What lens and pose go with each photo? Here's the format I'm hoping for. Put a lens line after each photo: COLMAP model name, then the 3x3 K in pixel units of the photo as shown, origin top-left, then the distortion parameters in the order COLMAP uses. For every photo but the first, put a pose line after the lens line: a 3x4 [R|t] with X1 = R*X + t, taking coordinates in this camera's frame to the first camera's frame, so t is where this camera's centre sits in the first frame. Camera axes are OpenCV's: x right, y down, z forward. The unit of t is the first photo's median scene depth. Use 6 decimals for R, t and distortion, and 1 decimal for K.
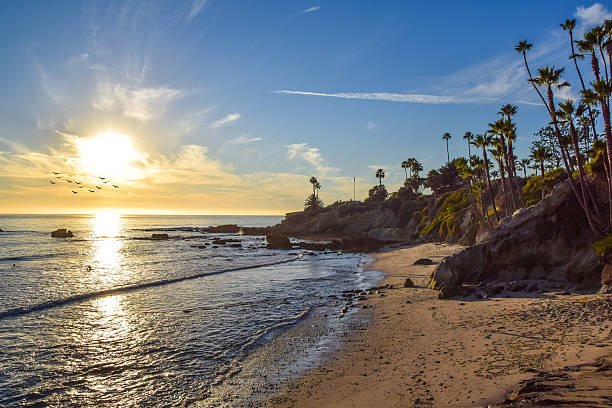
lens RADIAL K [[490.5, 0, 304.6], [0, 490.5, 204.8], [0, 0, 1]] dist [-0.156166, 0.176306]
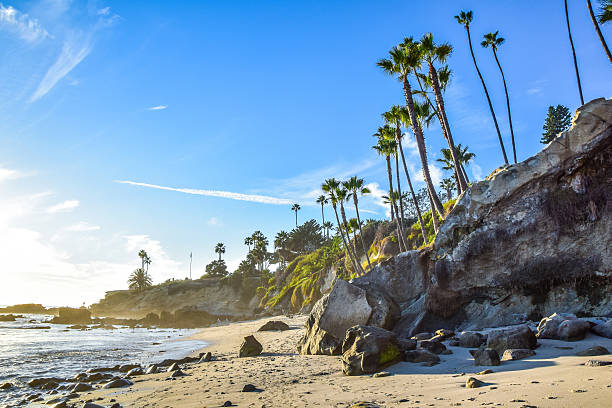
lens RADIAL K [[497.4, 0, 306.0], [0, 497.4, 204.0], [0, 0, 1]] dist [-0.161492, 0.179801]
pose [[0.949177, 0.072828, 0.306201, 0.048522], [-0.014798, 0.982112, -0.187718, 0.047785], [-0.314395, 0.173646, 0.933275, 0.227763]]
